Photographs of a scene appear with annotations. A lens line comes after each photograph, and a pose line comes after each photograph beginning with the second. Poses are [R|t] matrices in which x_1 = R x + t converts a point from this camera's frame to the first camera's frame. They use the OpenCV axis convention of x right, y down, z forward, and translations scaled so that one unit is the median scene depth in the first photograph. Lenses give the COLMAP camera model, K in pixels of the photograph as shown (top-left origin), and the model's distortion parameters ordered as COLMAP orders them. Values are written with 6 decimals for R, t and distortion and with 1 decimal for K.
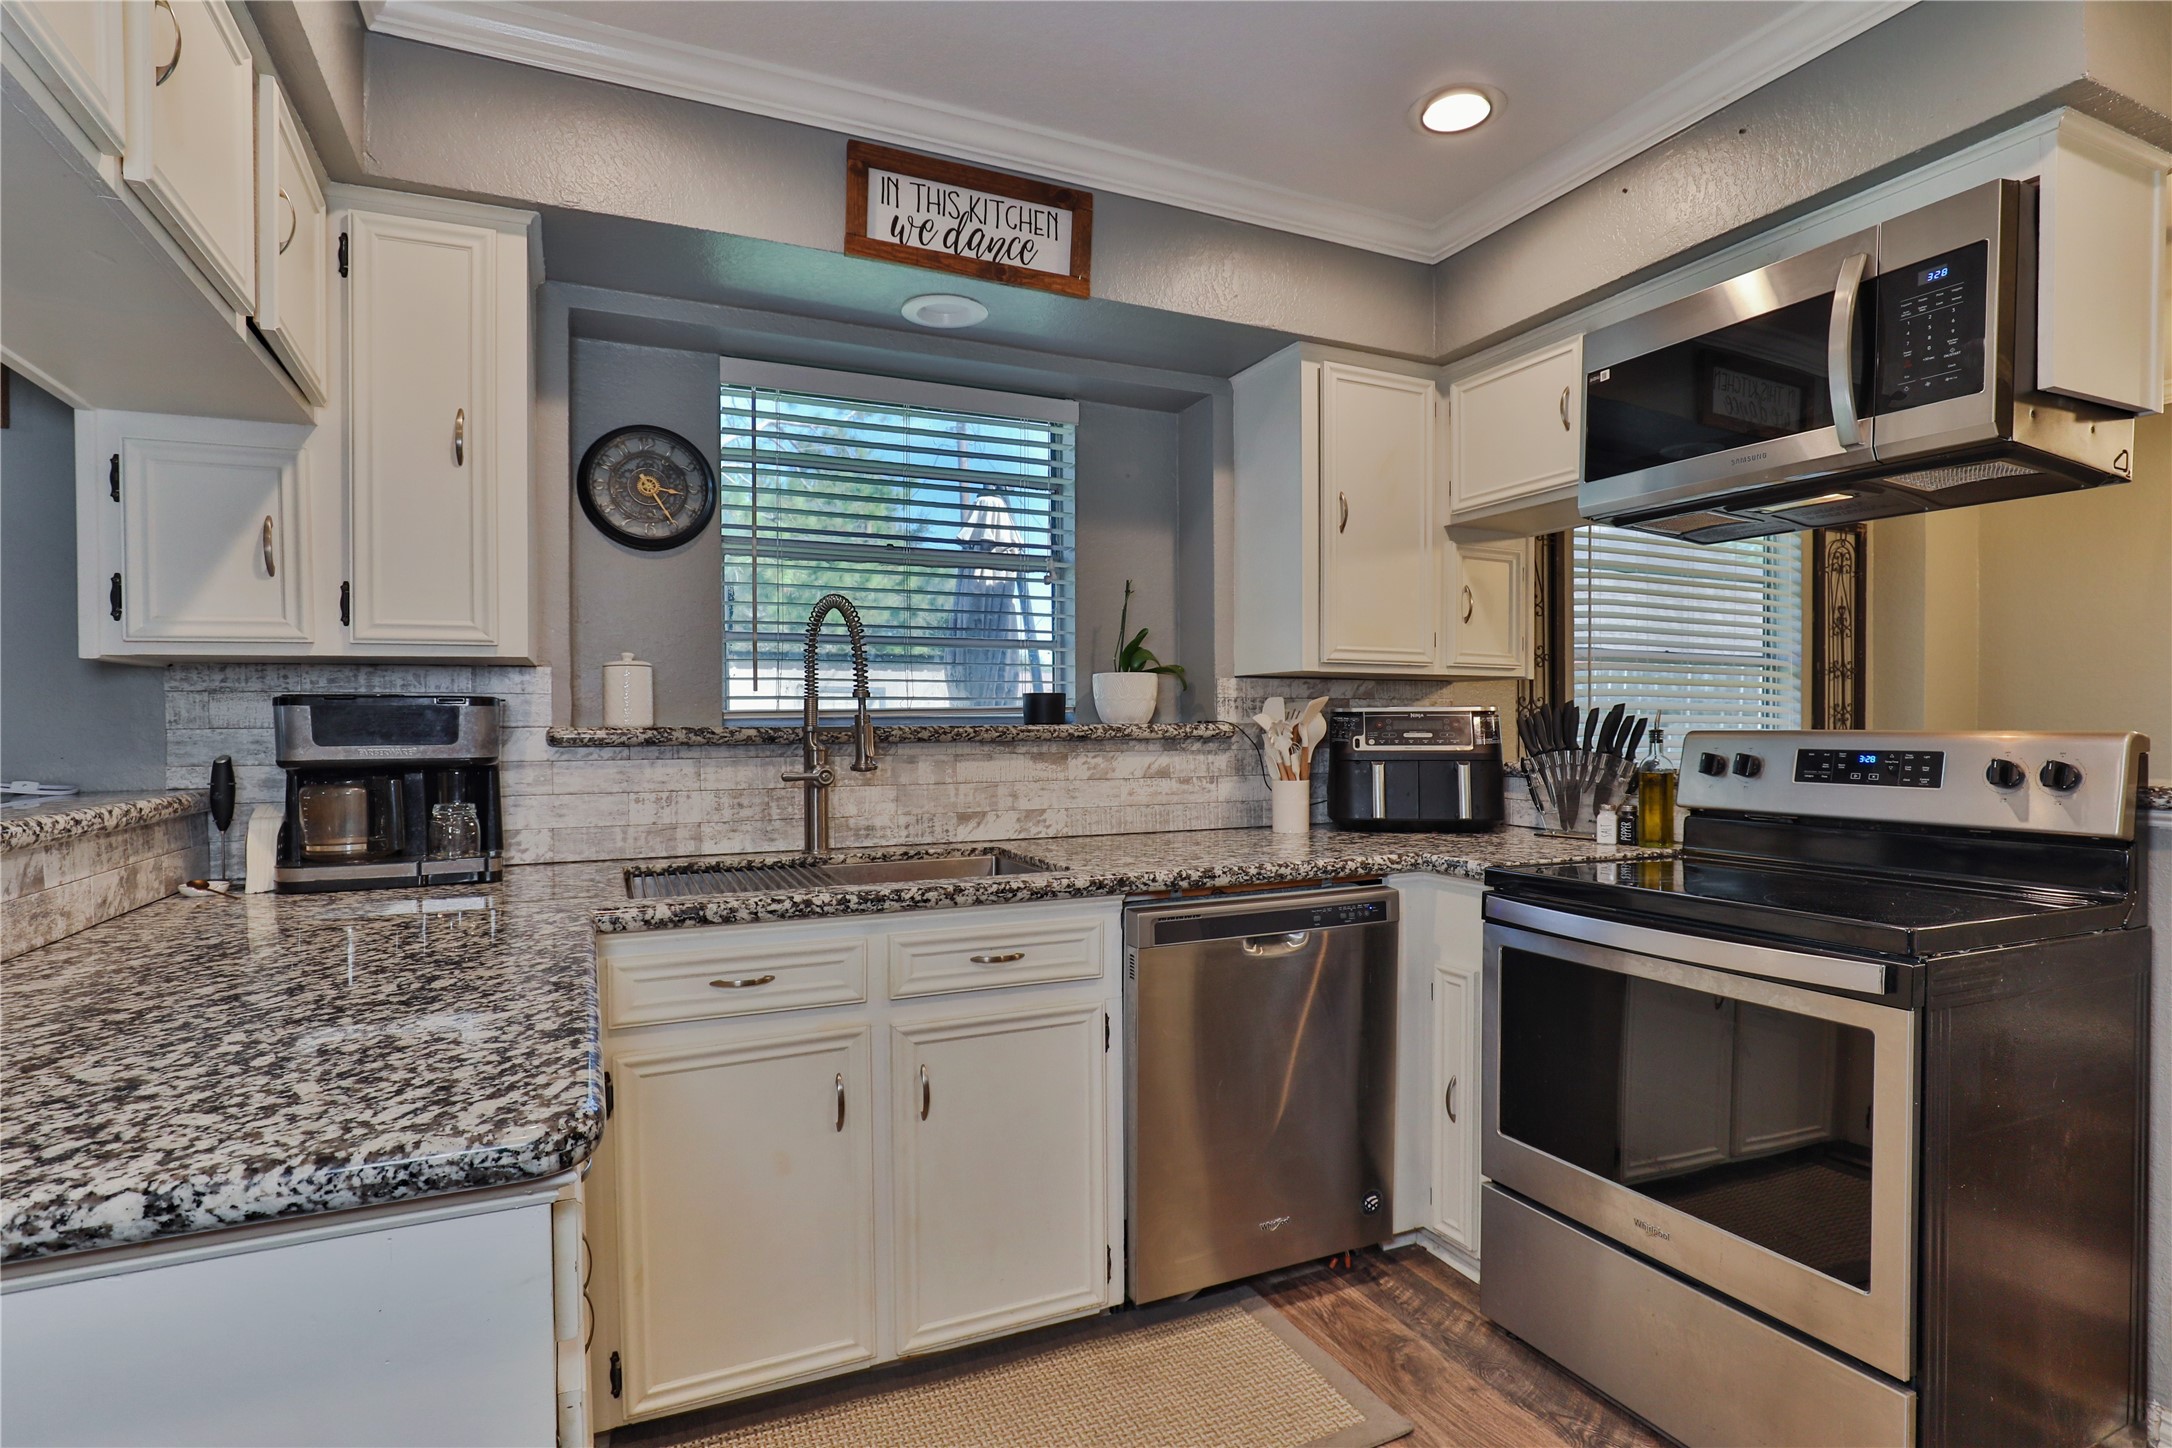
lens RADIAL K [[1055.9, 0, 1071.1], [0, 1055.9, 725.0], [0, 0, 1]] dist [-0.018180, 0.005417]
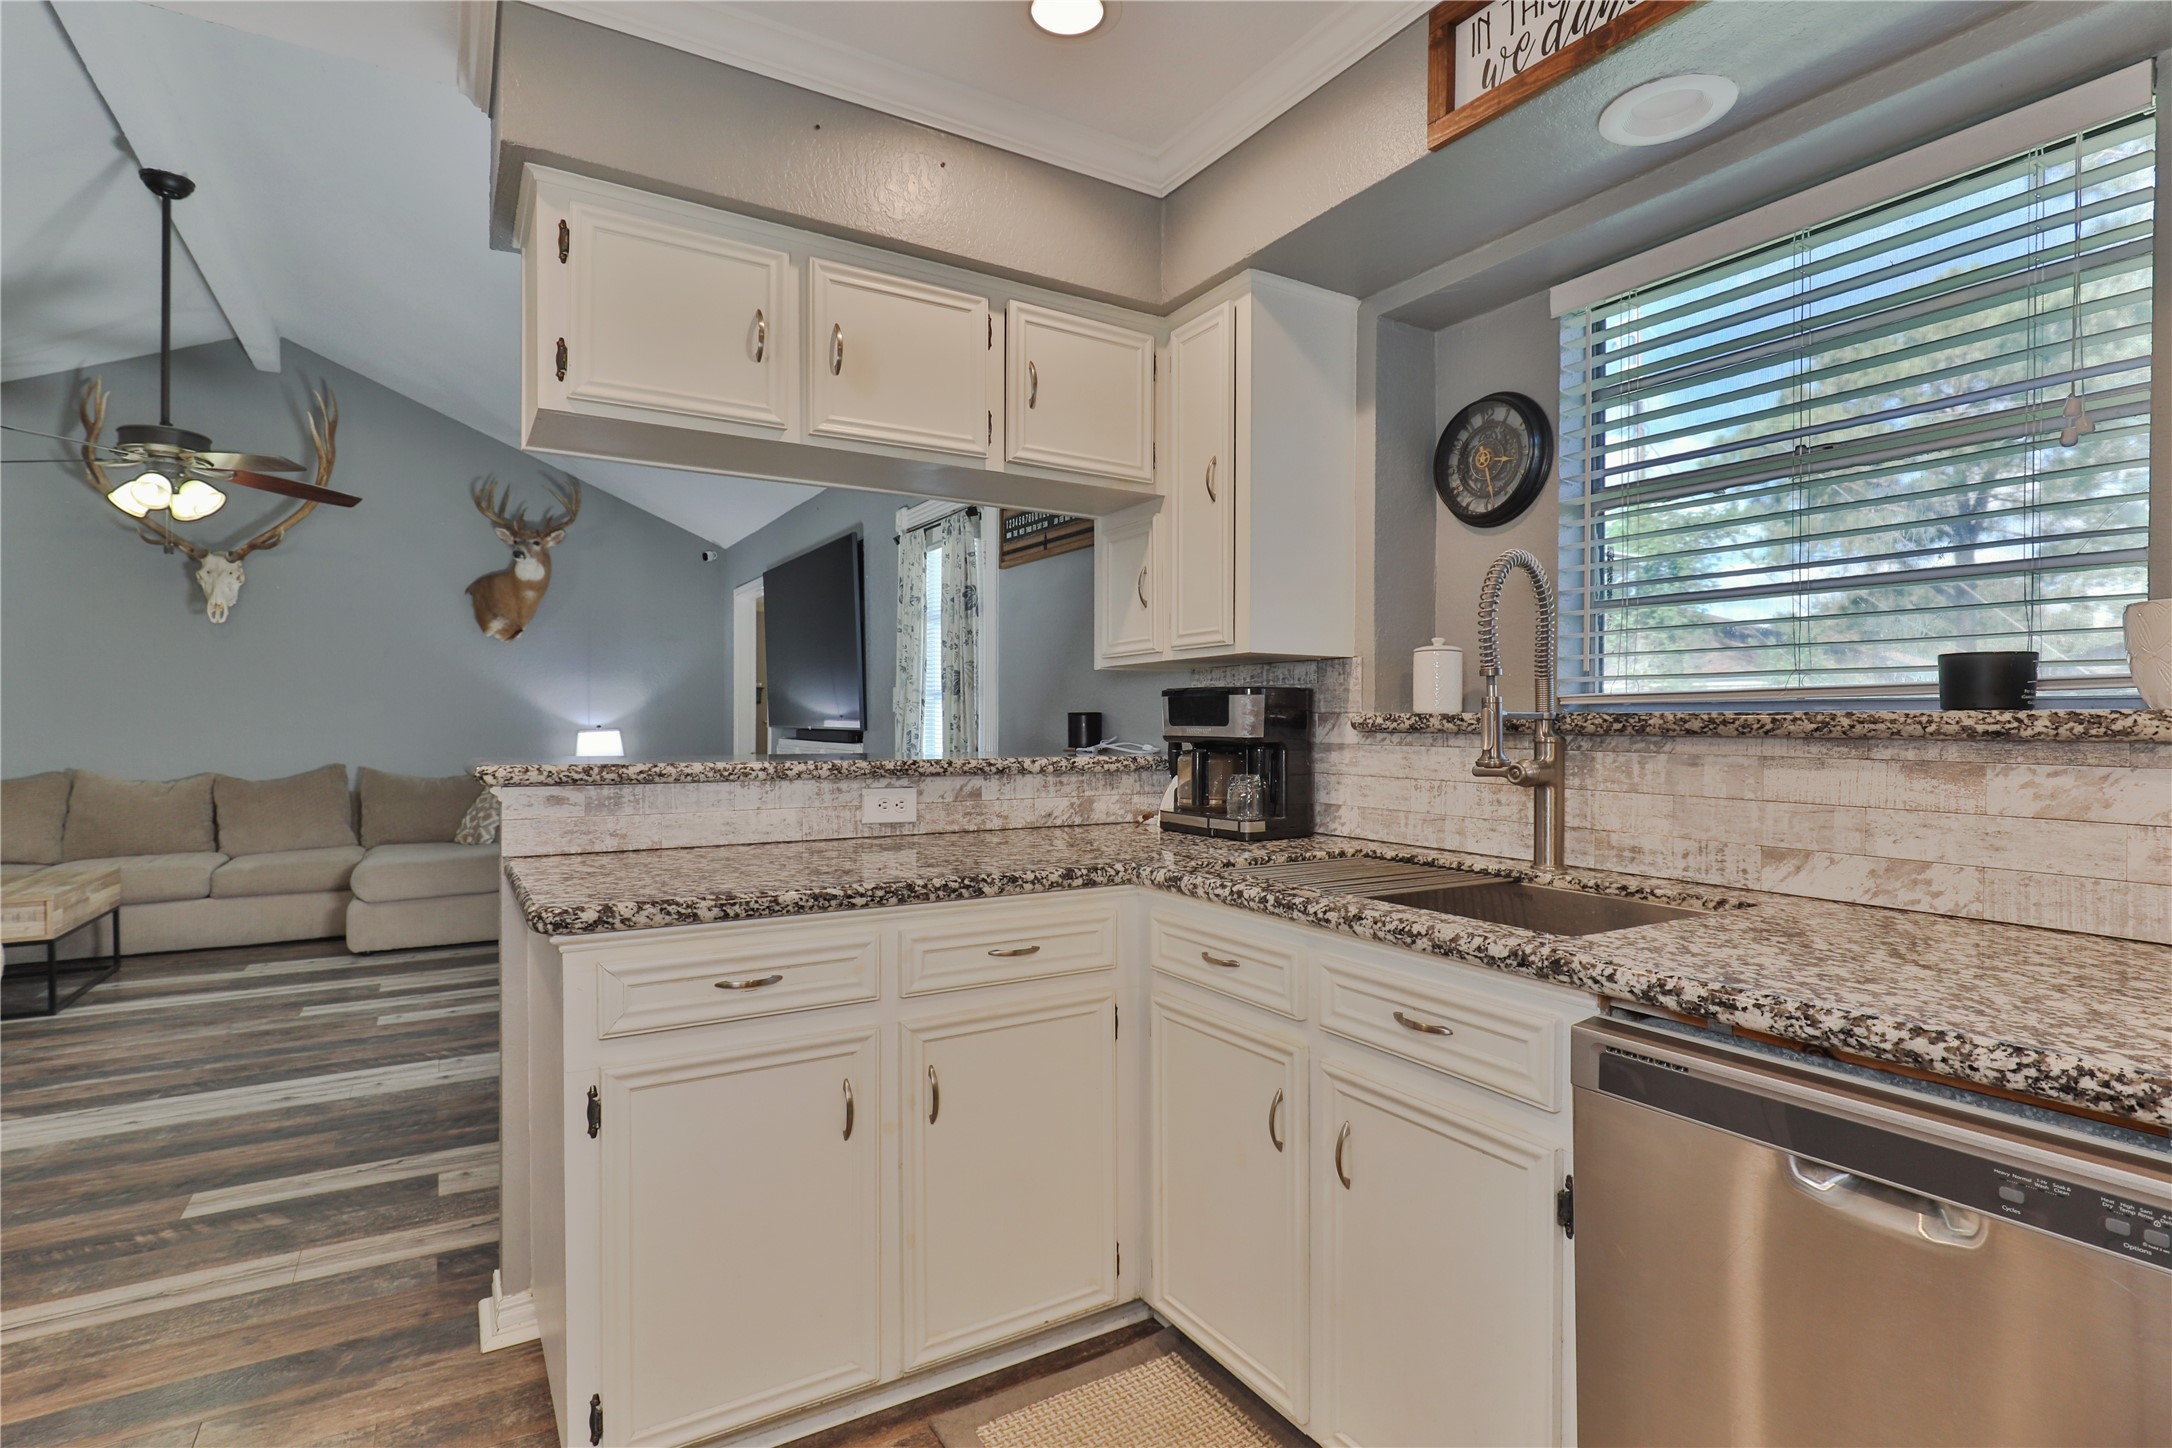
lens RADIAL K [[1055.9, 0, 1095.4], [0, 1055.9, 715.5], [0, 0, 1]] dist [-0.018180, 0.005417]
pose [[0.156497, 0.002674, -0.987675, 0.503941], [-0.004409, 0.999988, 0.002009, 0.003523], [0.987669, 0.004040, 0.156507, 0.532279]]
